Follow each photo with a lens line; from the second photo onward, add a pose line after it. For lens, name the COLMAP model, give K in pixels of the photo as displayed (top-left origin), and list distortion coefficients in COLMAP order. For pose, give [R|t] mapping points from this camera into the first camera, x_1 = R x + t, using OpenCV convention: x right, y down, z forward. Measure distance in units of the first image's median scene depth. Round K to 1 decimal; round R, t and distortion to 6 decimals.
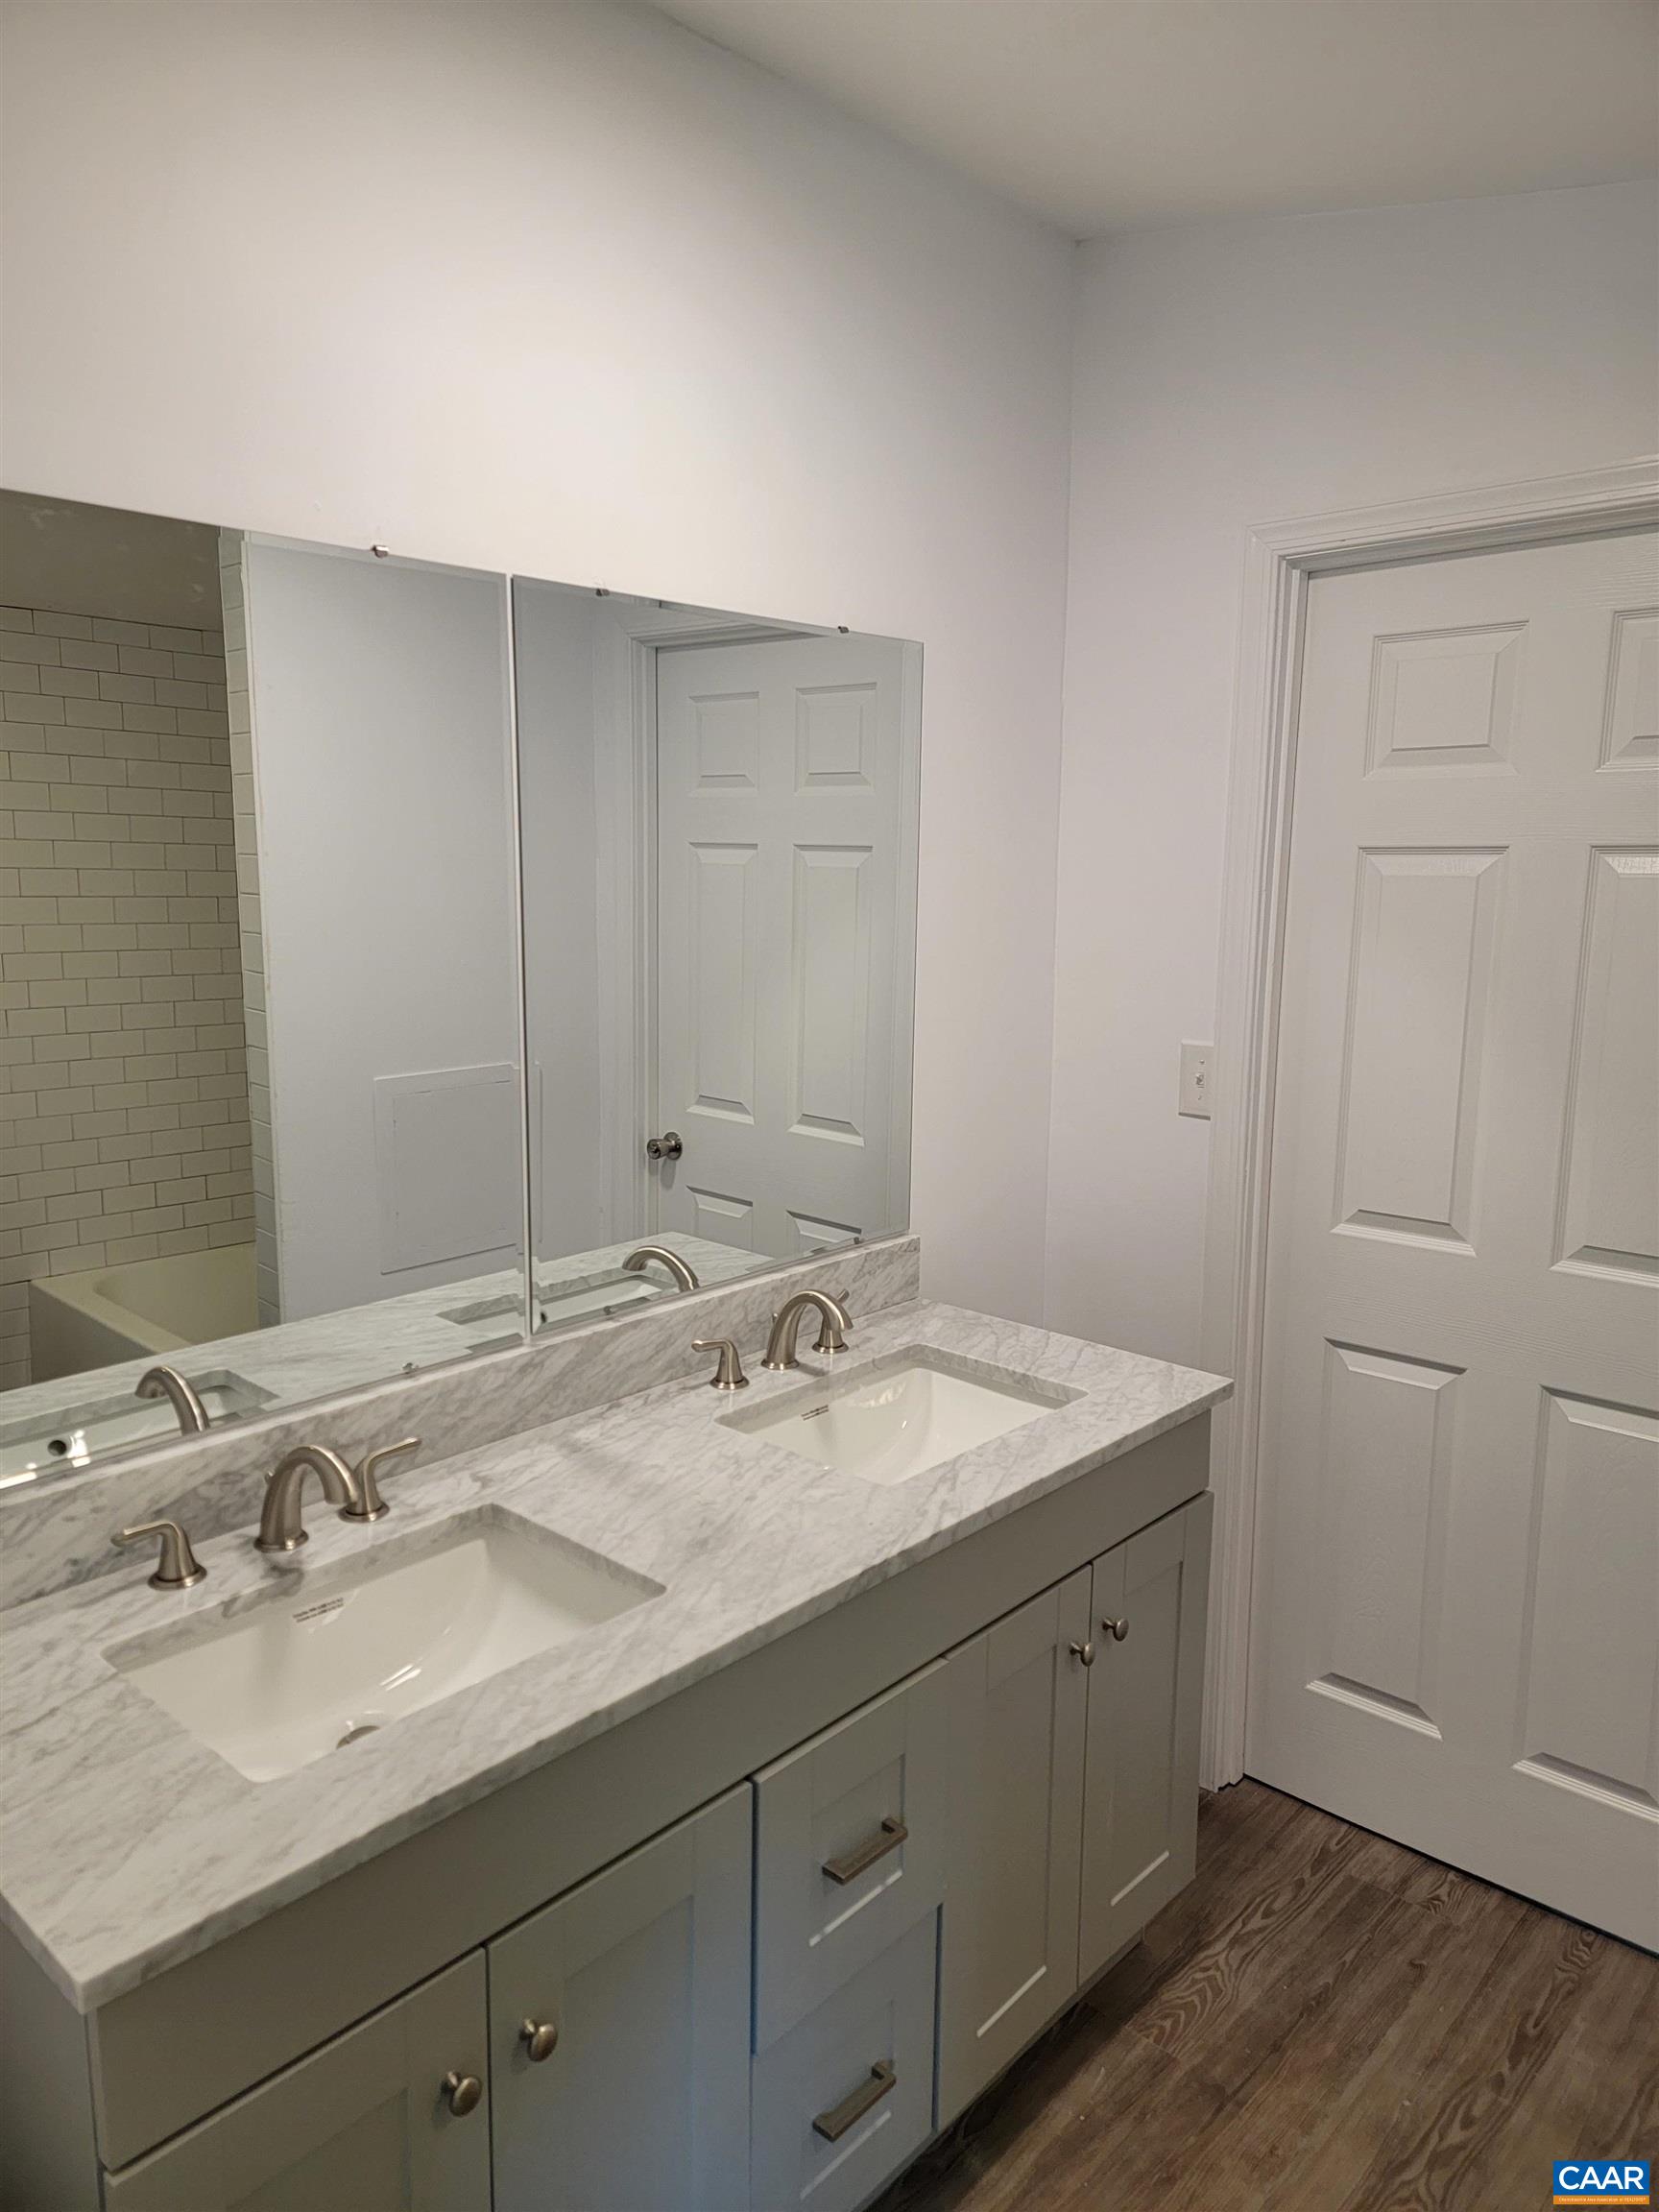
lens RADIAL K [[1539.2, 0, 762.4], [0, 1539.2, 1099.8], [0, 0, 1]] dist [0.072088, -0.059896]
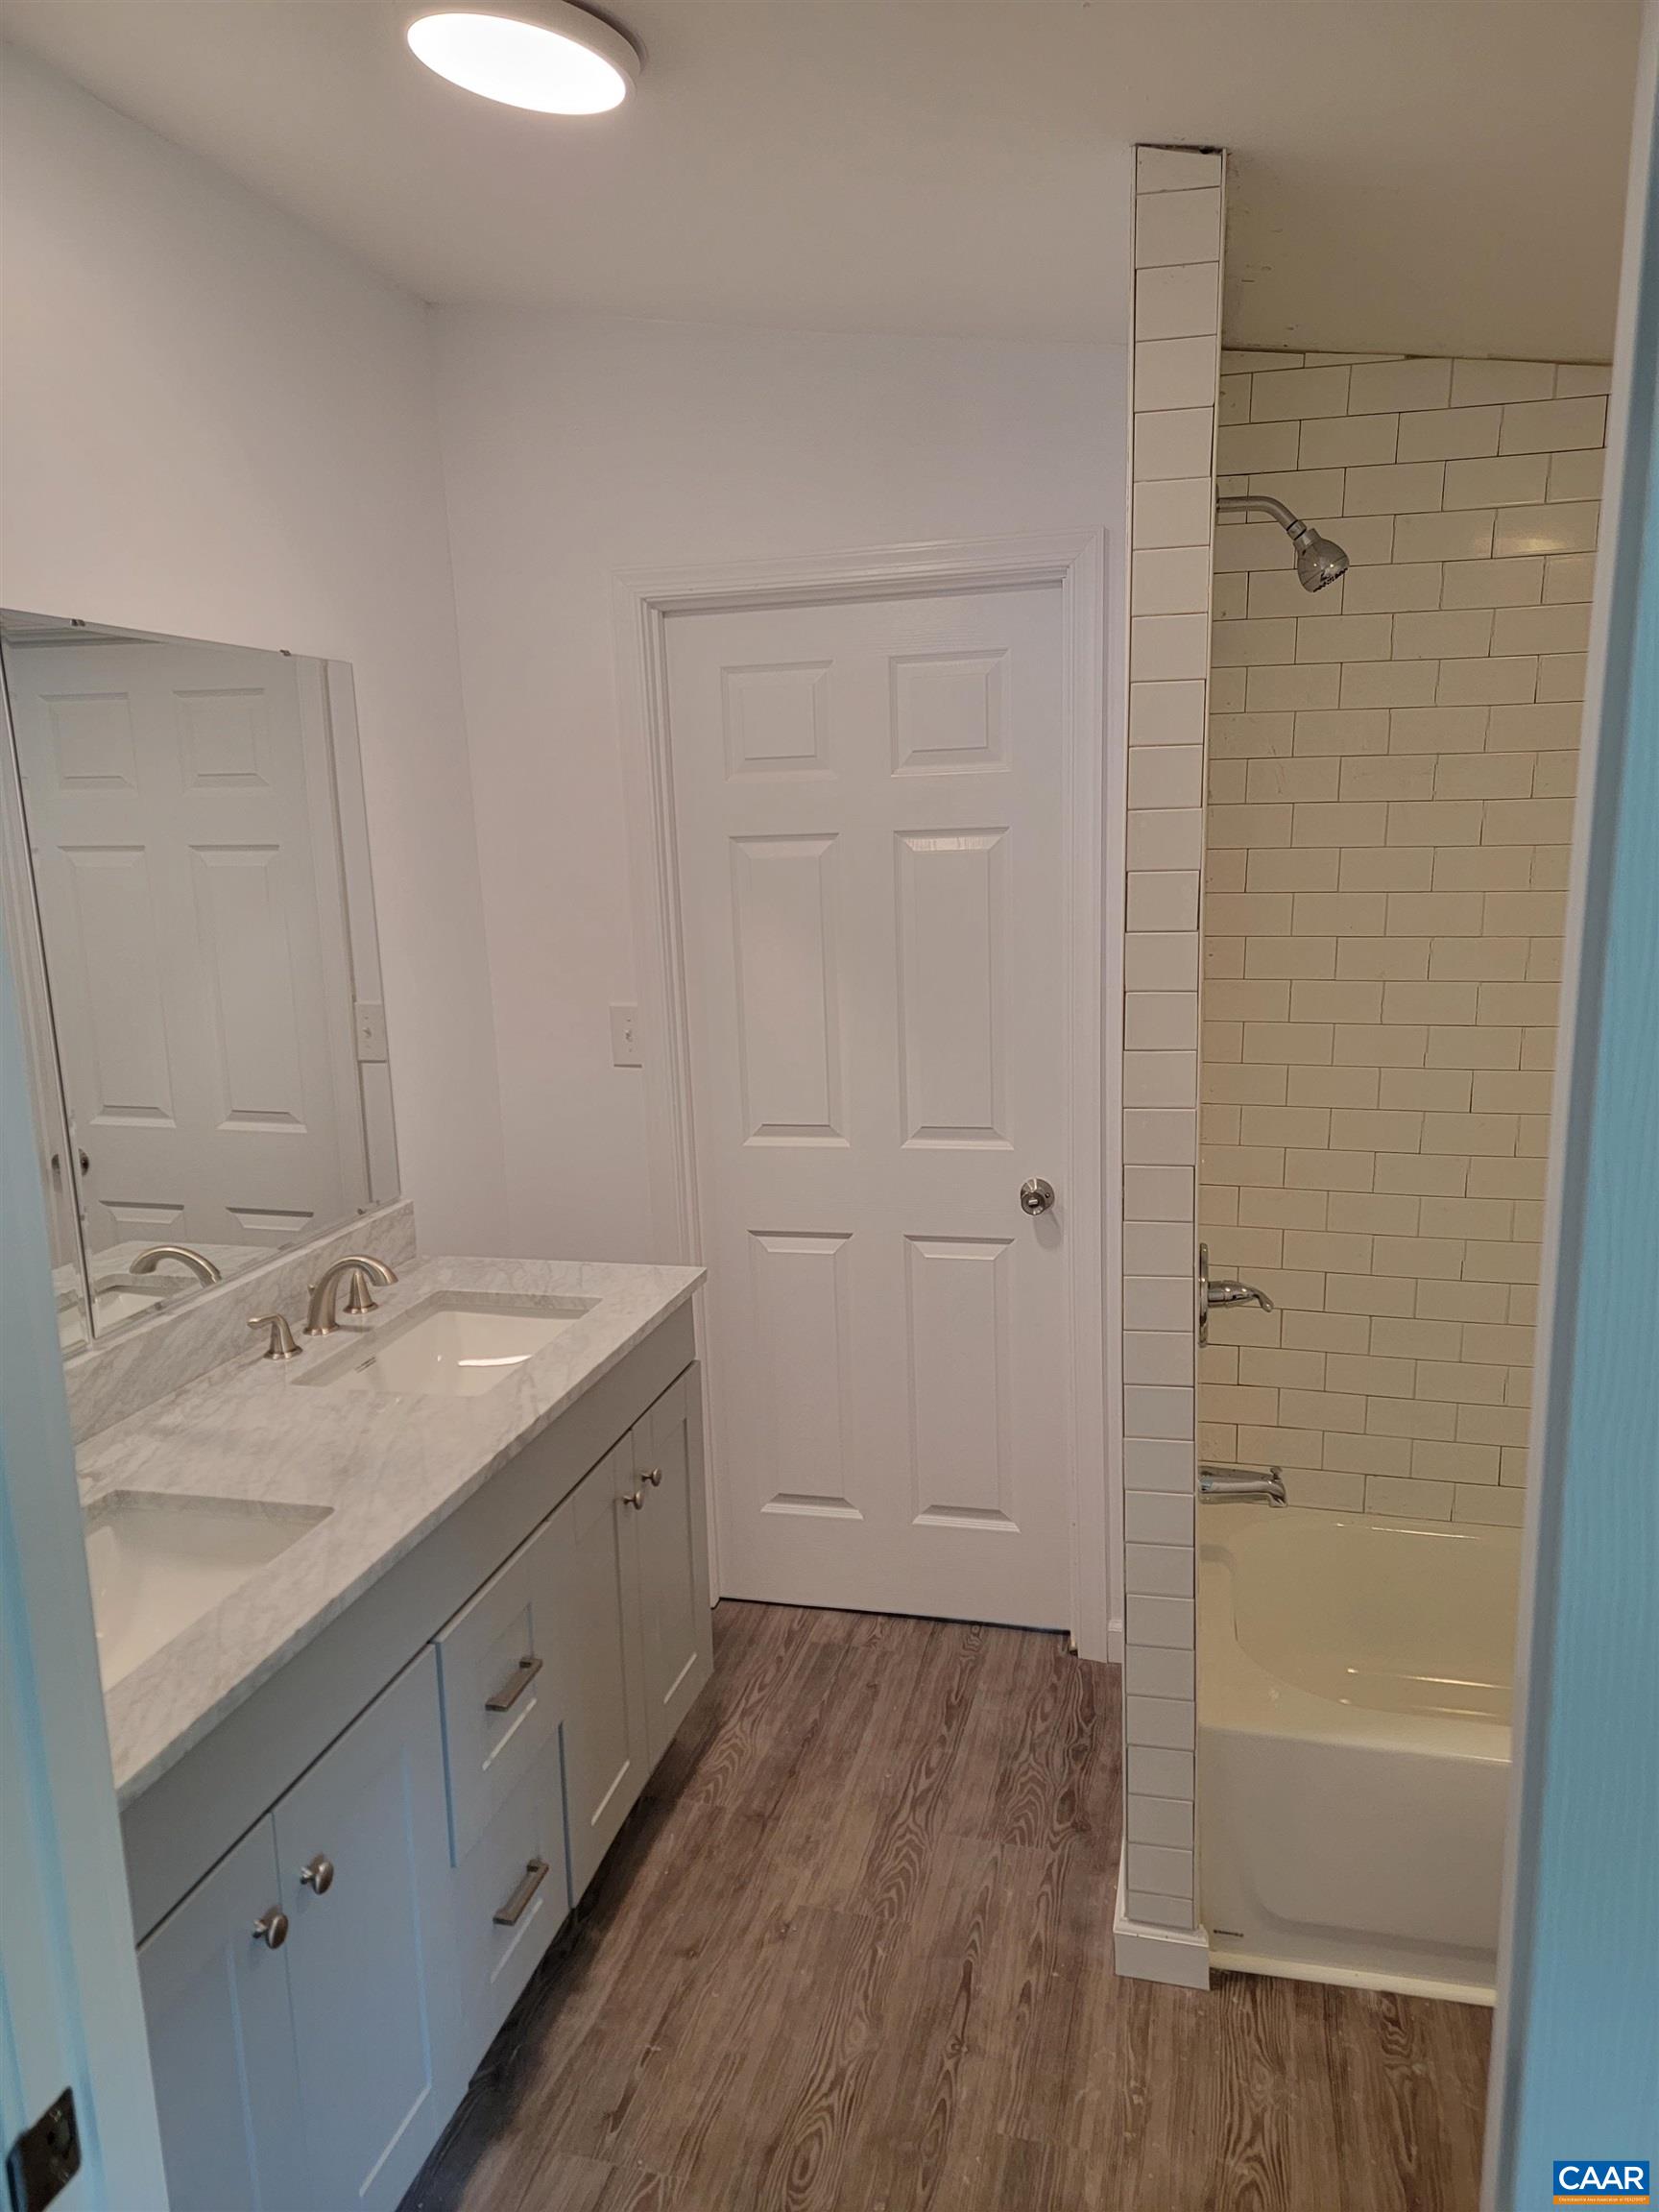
lens RADIAL K [[1539.2, 0, 830.2], [0, 1539.2, 1098.6], [0, 0, 1]] dist [0.072088, -0.059896]
pose [[0.875212, -0.119997, 0.468619, -0.173797], [0.112299, 0.992680, 0.044456, 0.000571], [-0.470523, 0.013716, 0.882281, -0.146507]]
